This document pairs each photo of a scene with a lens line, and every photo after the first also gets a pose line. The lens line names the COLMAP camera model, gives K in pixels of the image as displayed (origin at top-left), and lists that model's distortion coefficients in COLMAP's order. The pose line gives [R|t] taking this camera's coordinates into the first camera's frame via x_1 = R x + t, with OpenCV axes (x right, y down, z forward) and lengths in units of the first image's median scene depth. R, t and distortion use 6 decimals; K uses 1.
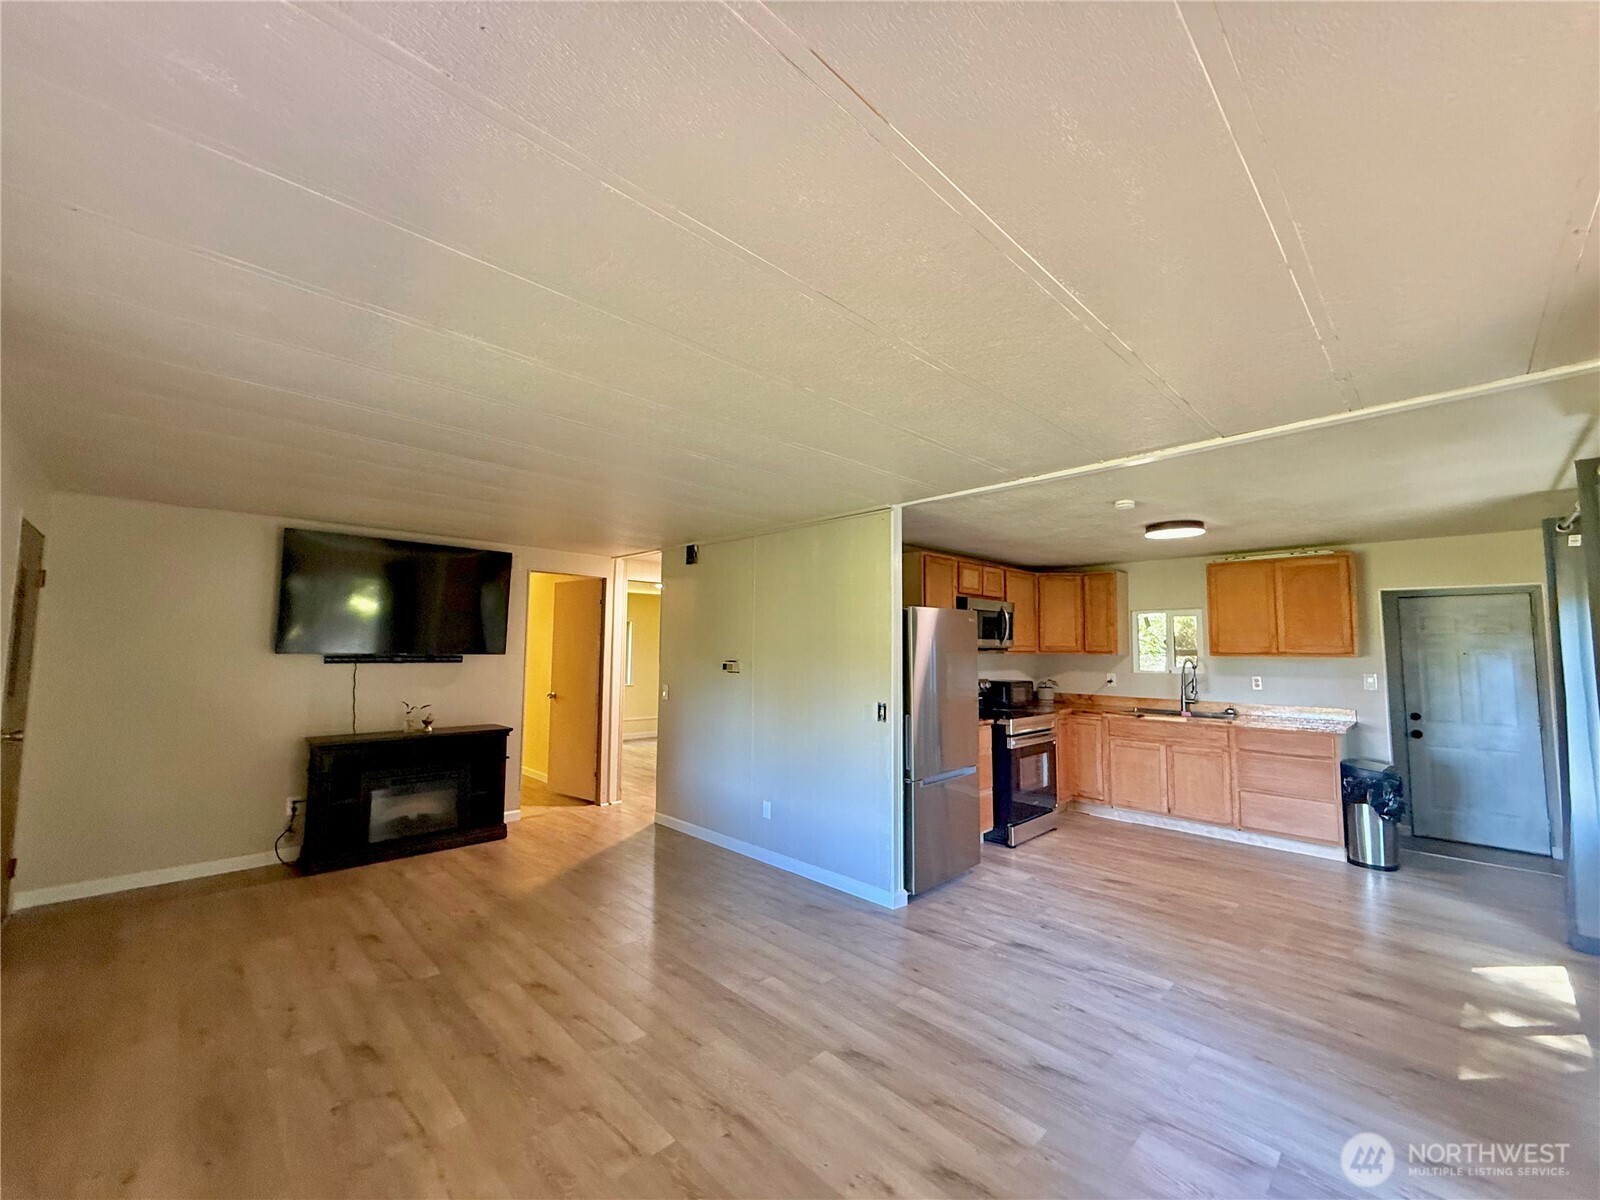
lens RADIAL K [[636.3, 0, 791.5], [0, 636.3, 597.8], [0, 0, 1]] dist [-0.002098, 0.001098]
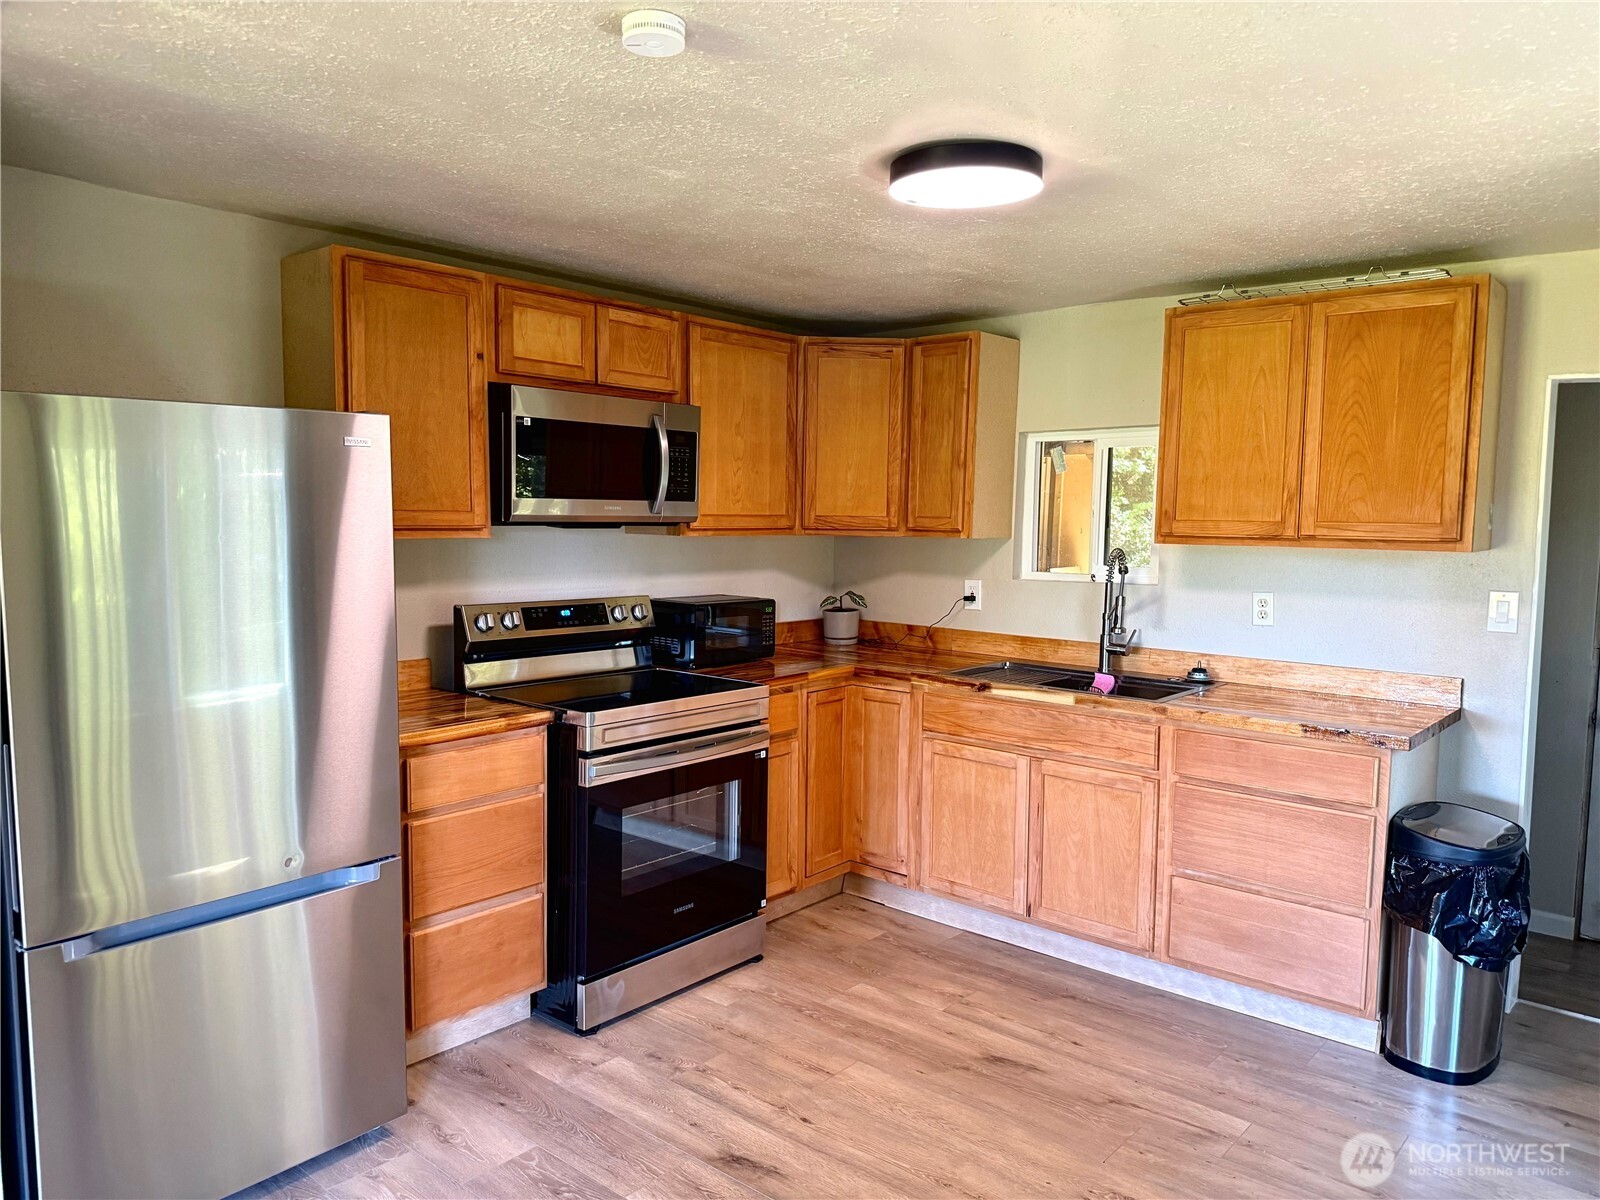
lens RADIAL K [[1119.9, 0, 796.2], [0, 1119.9, 595.7], [0, 0, 1]] dist [0.043775, -0.050713]
pose [[0.995700, -0.000549, 0.092638, 0.349201], [-0.013914, 0.987752, 0.155407, 0.015618], [-0.091589, -0.156028, 0.983497, 0.296451]]
